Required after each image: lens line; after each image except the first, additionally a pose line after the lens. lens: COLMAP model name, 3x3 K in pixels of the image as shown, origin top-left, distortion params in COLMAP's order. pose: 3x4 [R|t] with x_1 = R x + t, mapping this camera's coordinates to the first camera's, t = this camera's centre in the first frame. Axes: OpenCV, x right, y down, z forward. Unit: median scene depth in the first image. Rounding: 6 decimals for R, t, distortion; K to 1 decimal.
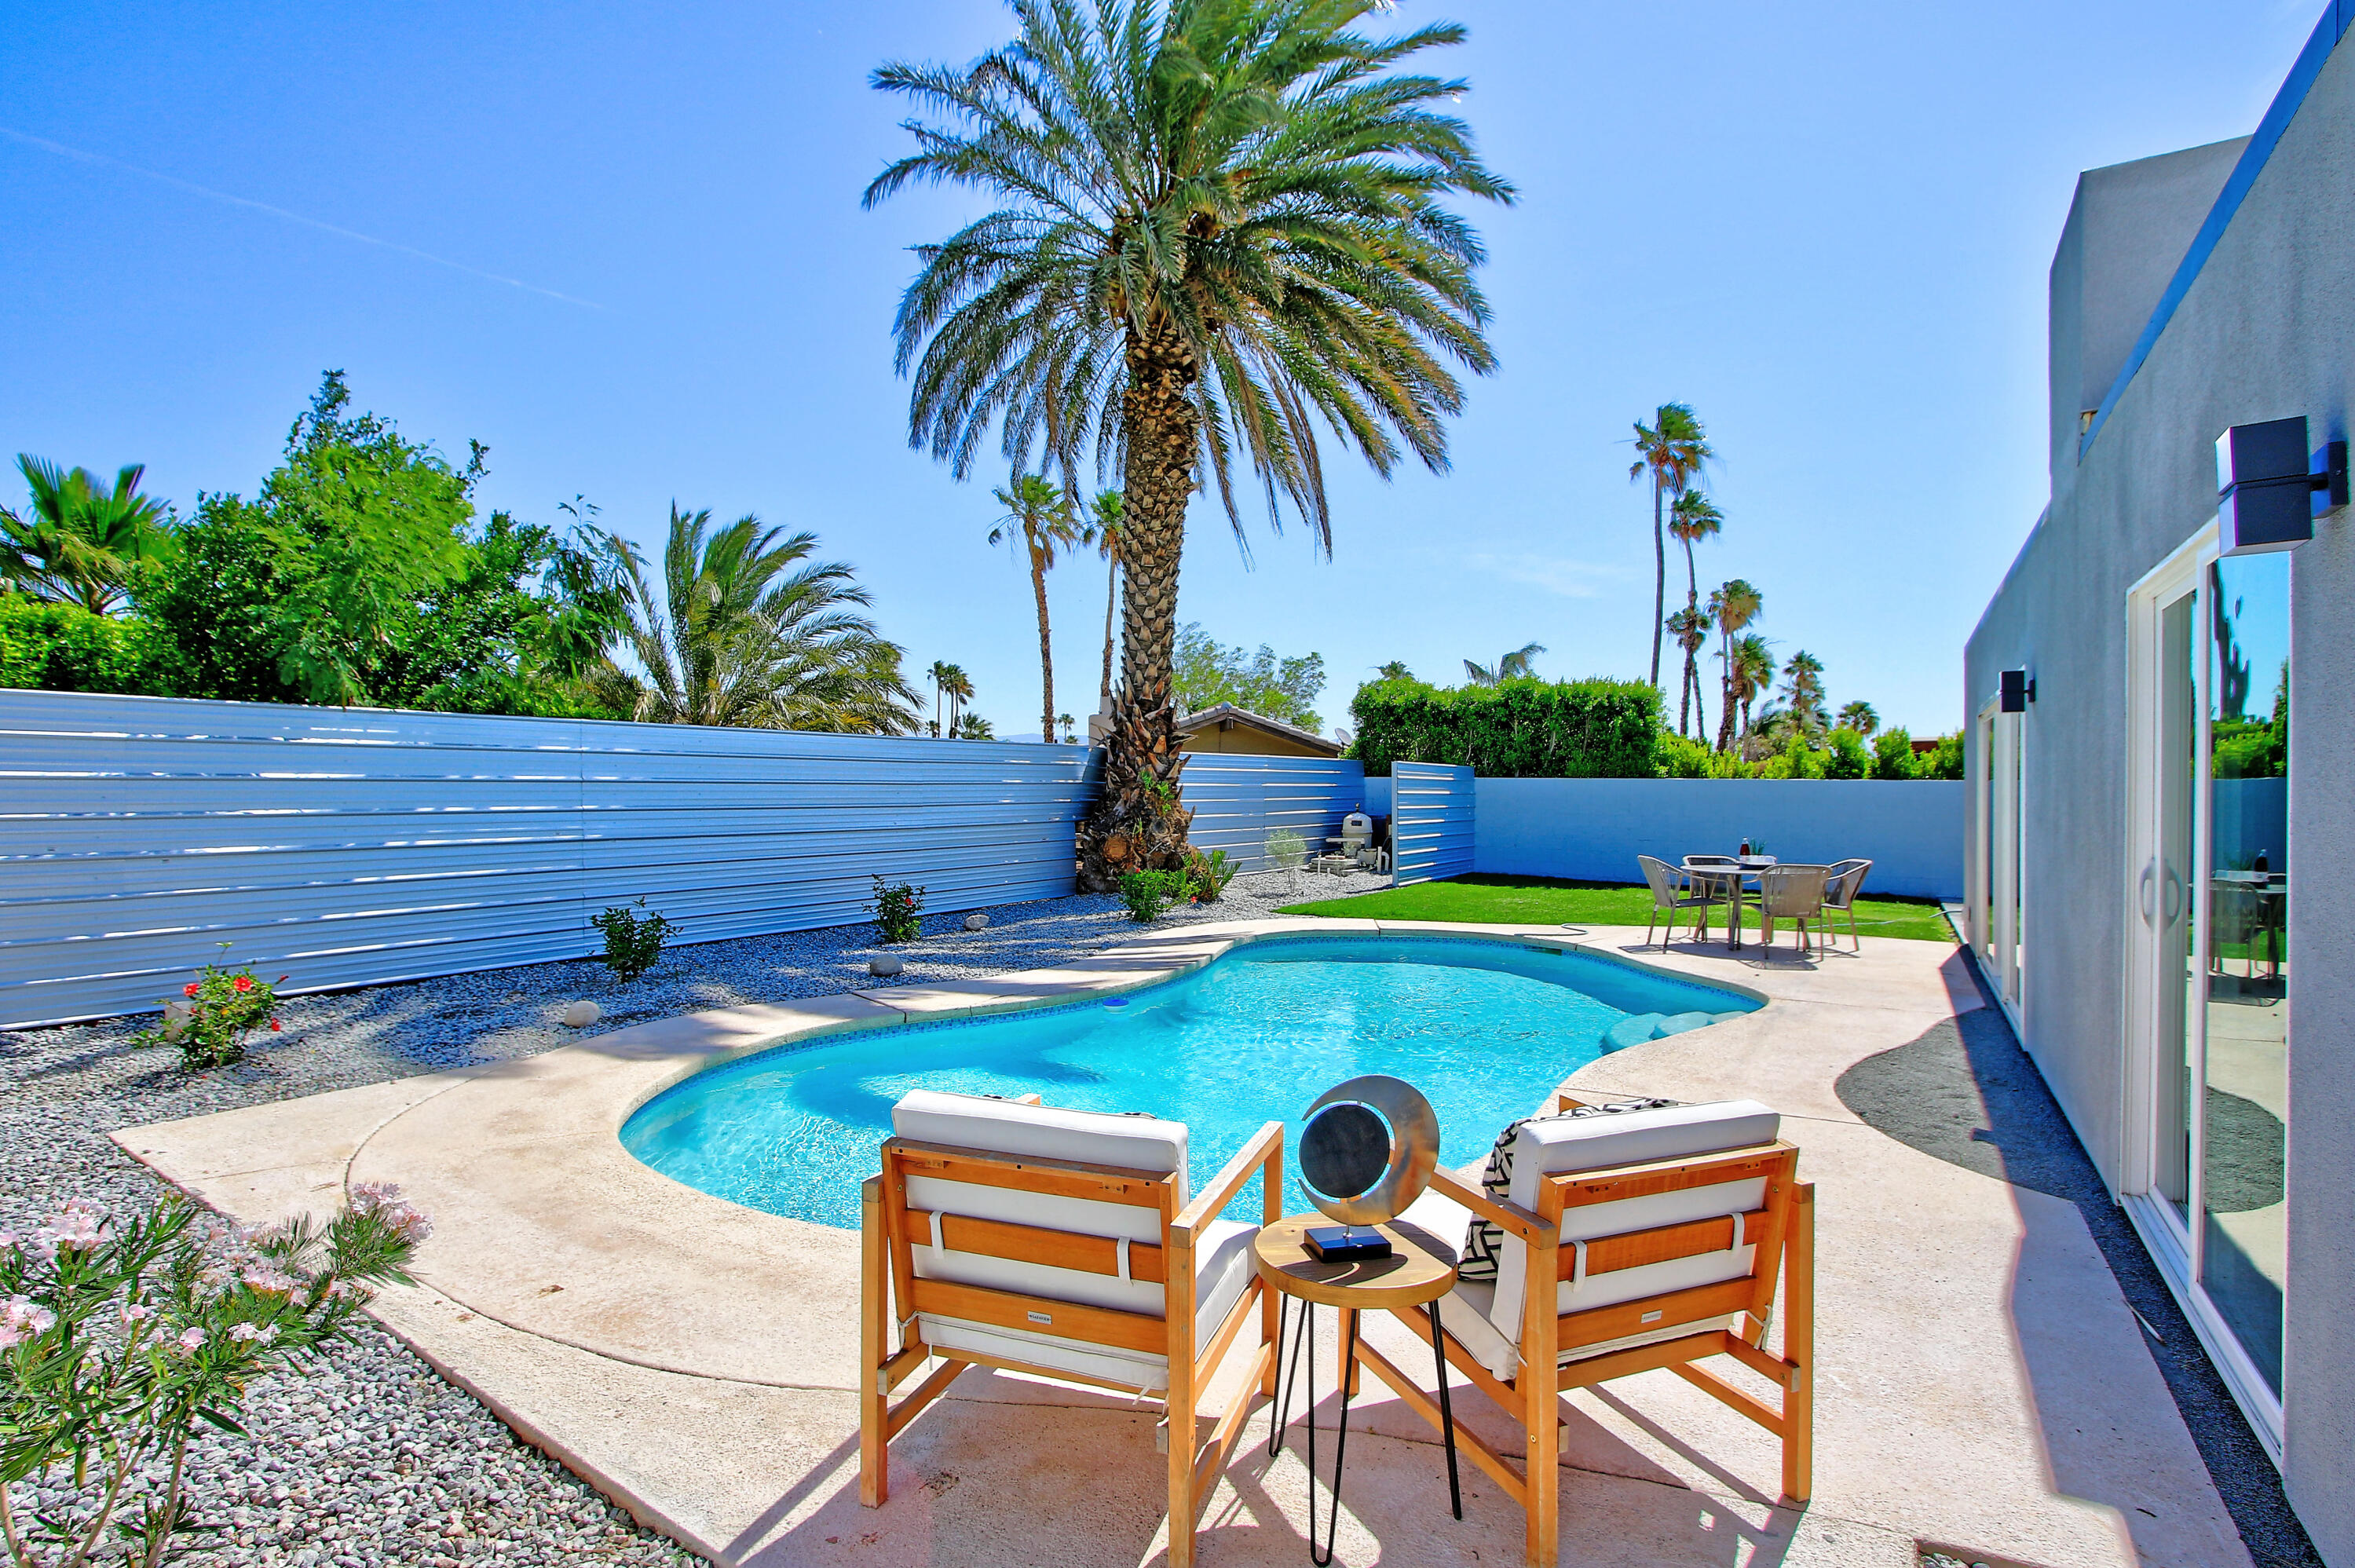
lens RADIAL K [[1125.2, 0, 1167.8], [0, 1125.2, 830.6], [0, 0, 1]] dist [-0.016854, 0.000061]
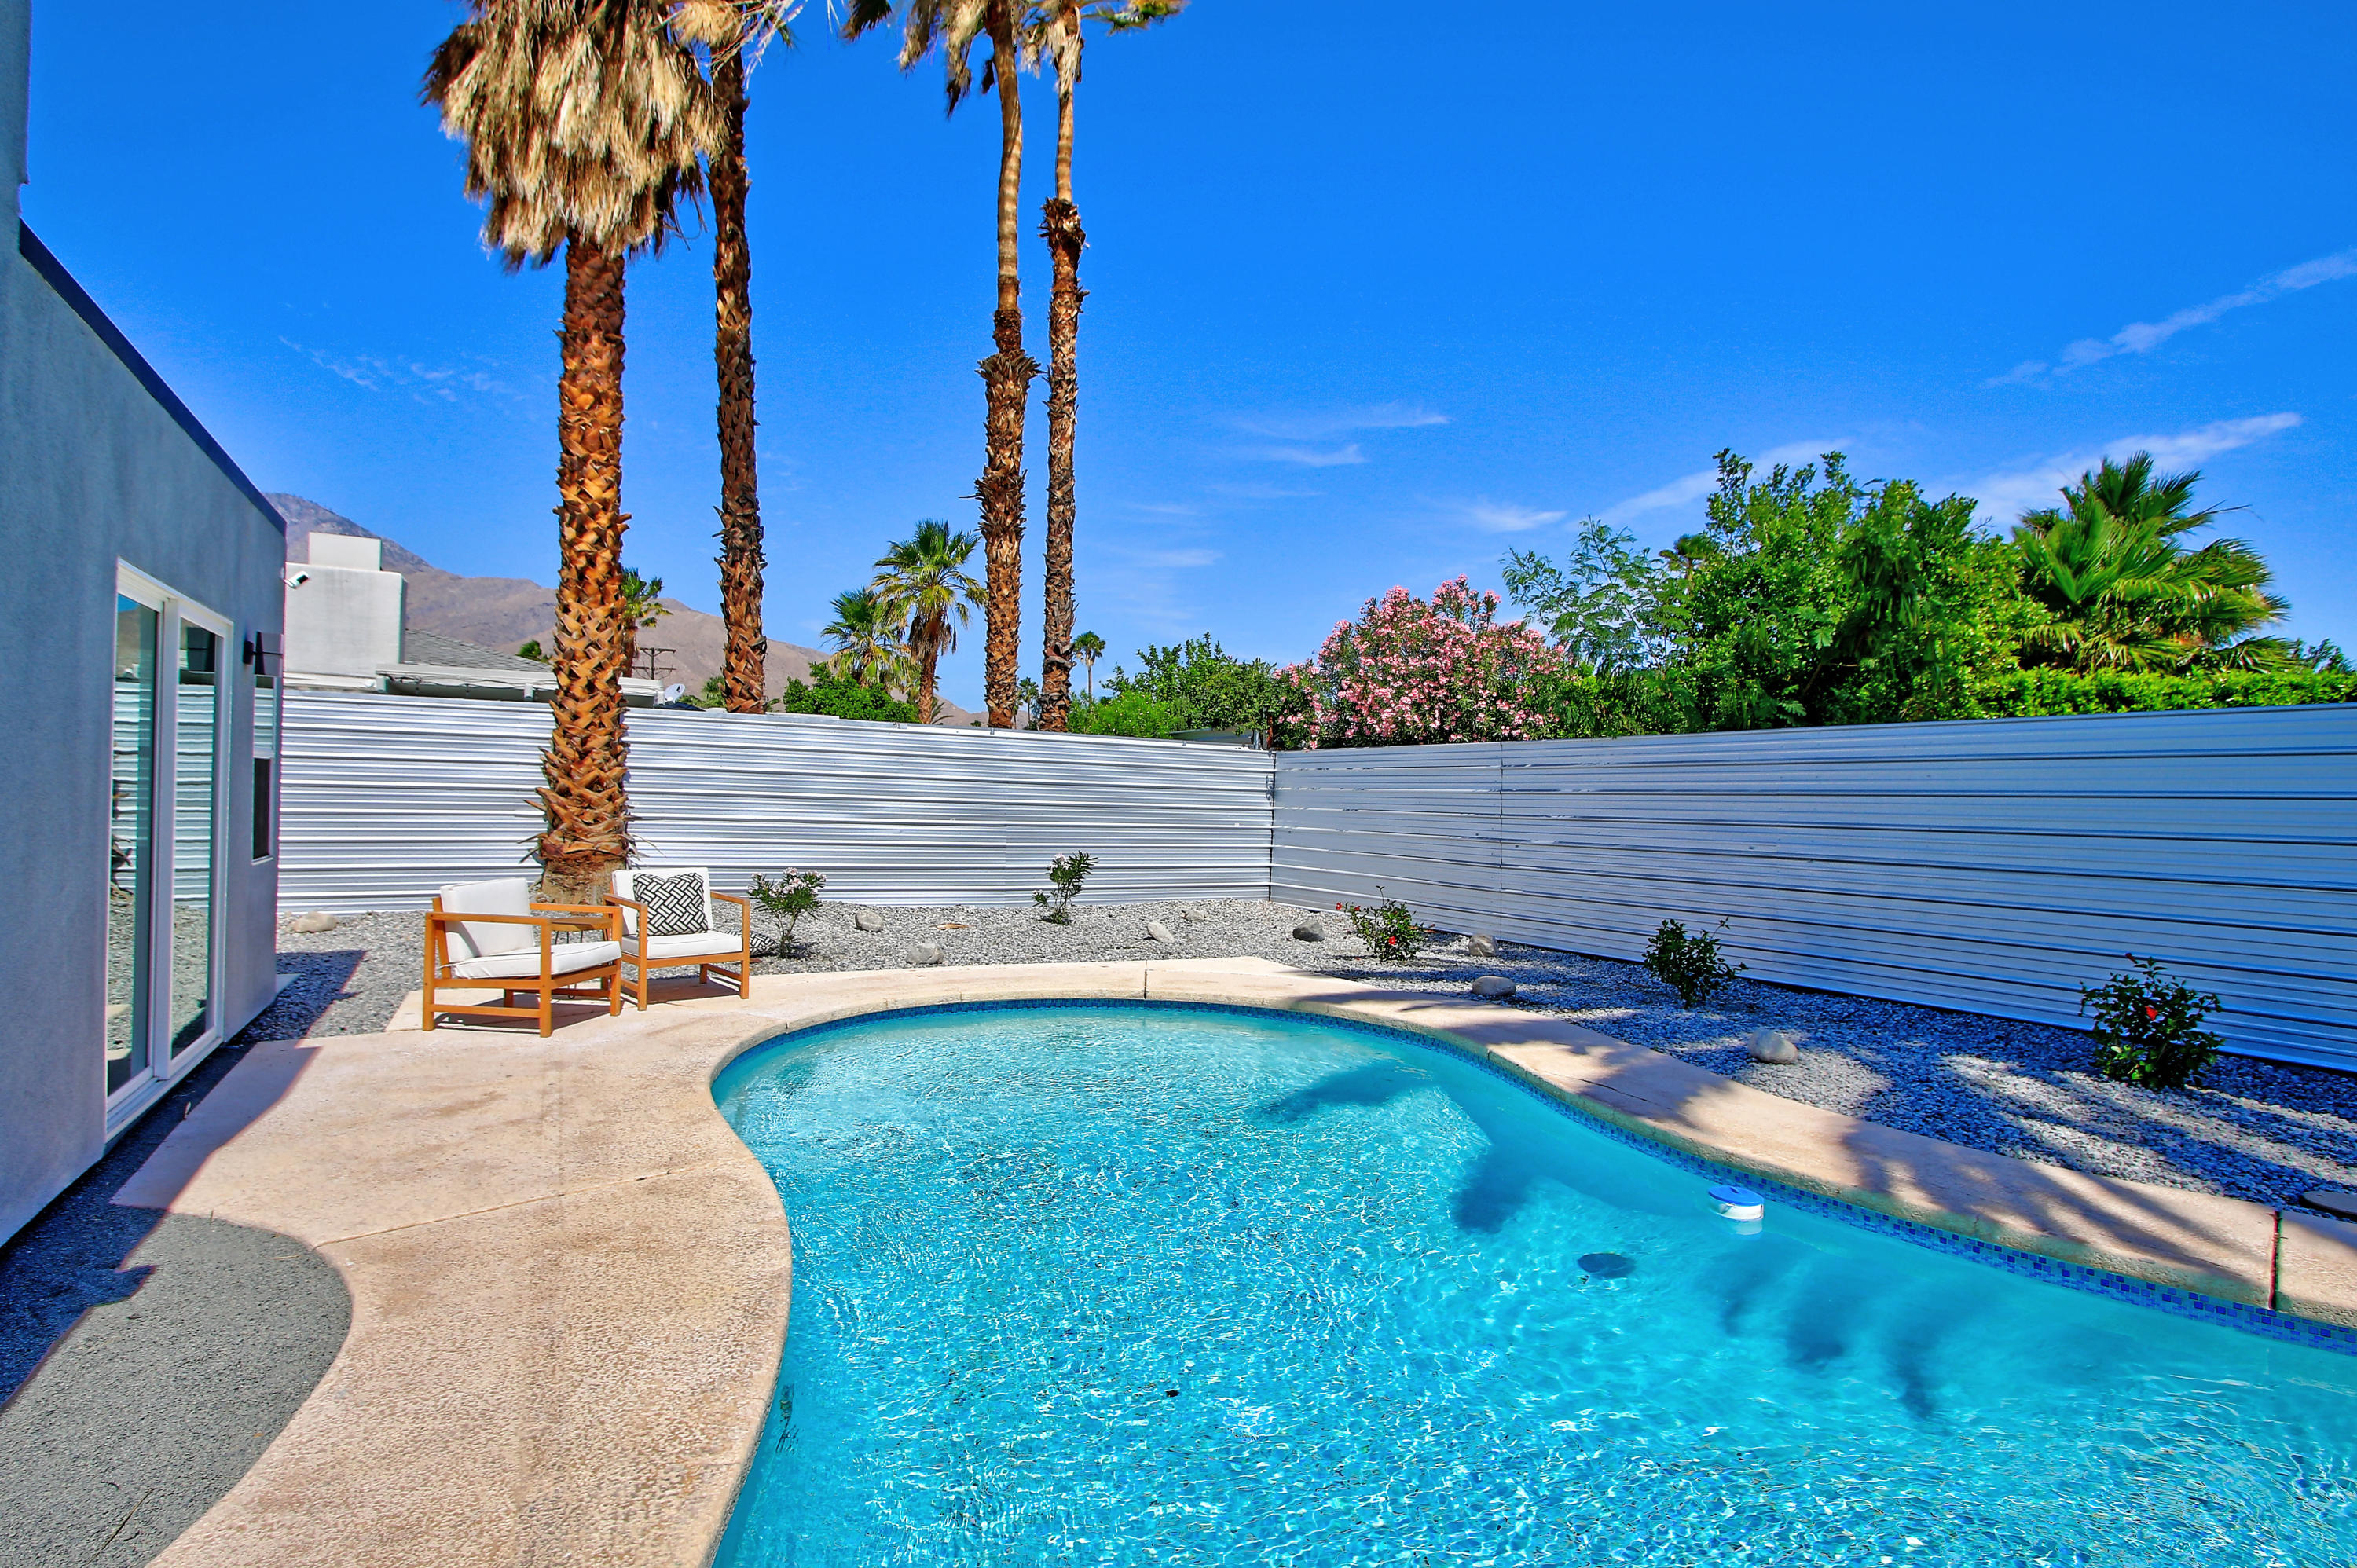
lens RADIAL K [[1145.6, 0, 1166.8], [0, 1145.6, 796.6], [0, 0, 1]] dist [-0.026174, 0.008208]
pose [[-0.463369, -0.015745, -0.886026, 0.241380], [-0.055490, 0.998396, 0.011278, -0.010439], [0.884426, 0.054392, -0.463499, 0.430380]]
